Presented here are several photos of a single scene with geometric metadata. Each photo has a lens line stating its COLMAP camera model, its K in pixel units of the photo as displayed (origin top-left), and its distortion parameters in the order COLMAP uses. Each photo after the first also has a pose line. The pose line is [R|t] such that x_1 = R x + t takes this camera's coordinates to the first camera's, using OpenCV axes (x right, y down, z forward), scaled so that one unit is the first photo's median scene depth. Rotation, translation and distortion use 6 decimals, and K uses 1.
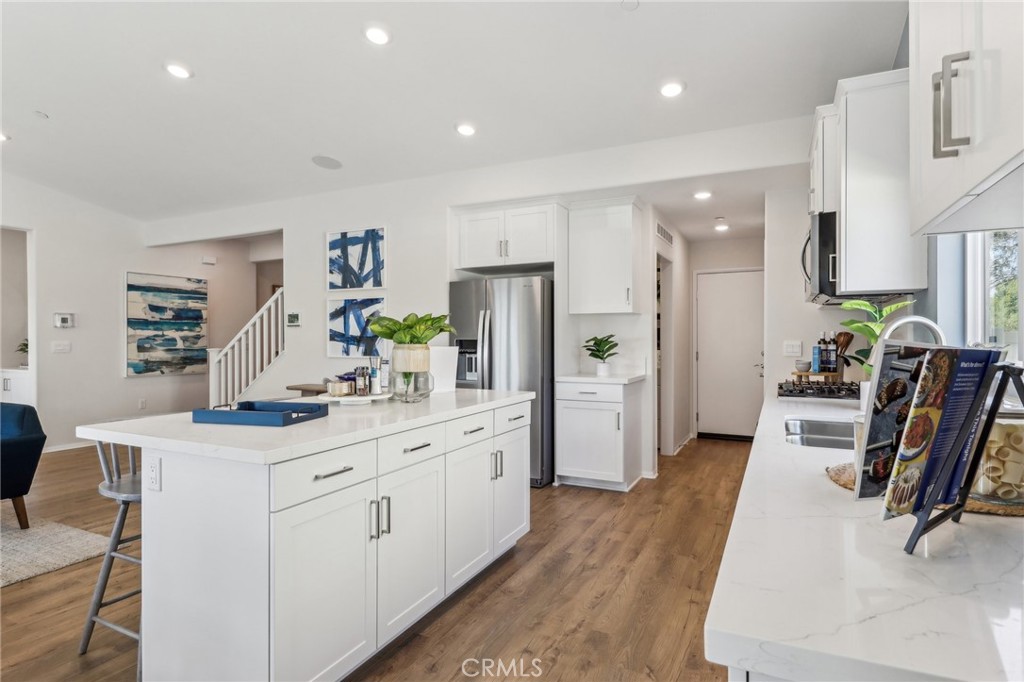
lens RADIAL K [[553.3, 0, 511.7], [0, 553.3, 341.6], [0, 0, 1]] dist [-0.003507, 0.000241]
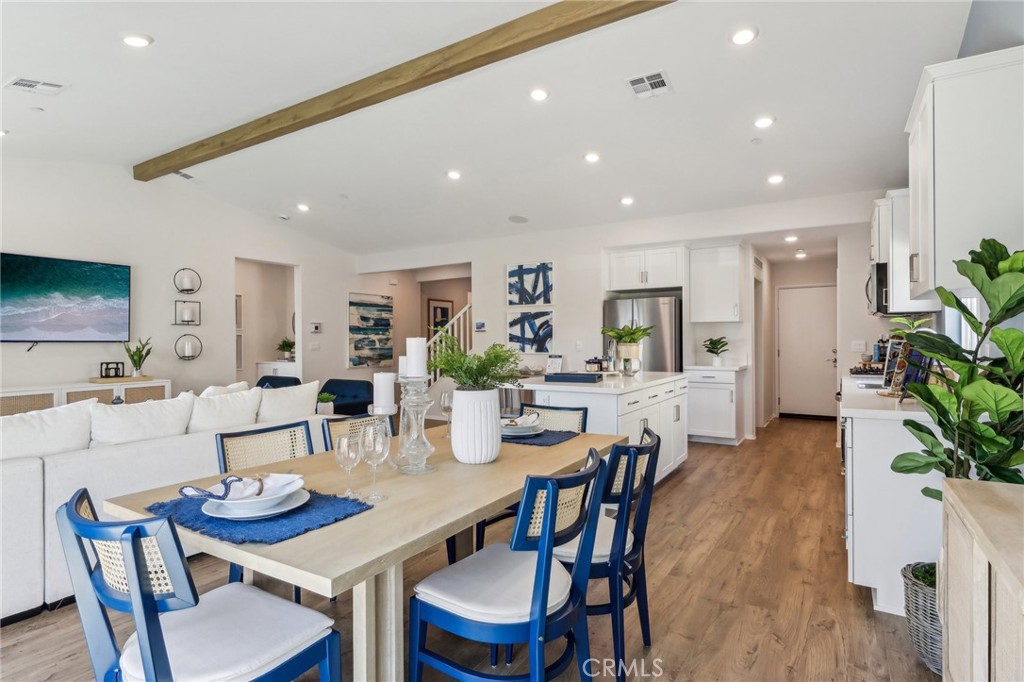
lens RADIAL K [[530.2, 0, 511.0], [0, 530.2, 339.8], [0, 0, 1]] dist [0.000707, -0.000476]
pose [[0.994225, -0.002614, -0.107281, -0.207216], [0.002000, 0.999981, -0.005824, 0.001942], [0.107294, 0.005576, 0.994212, -0.397384]]
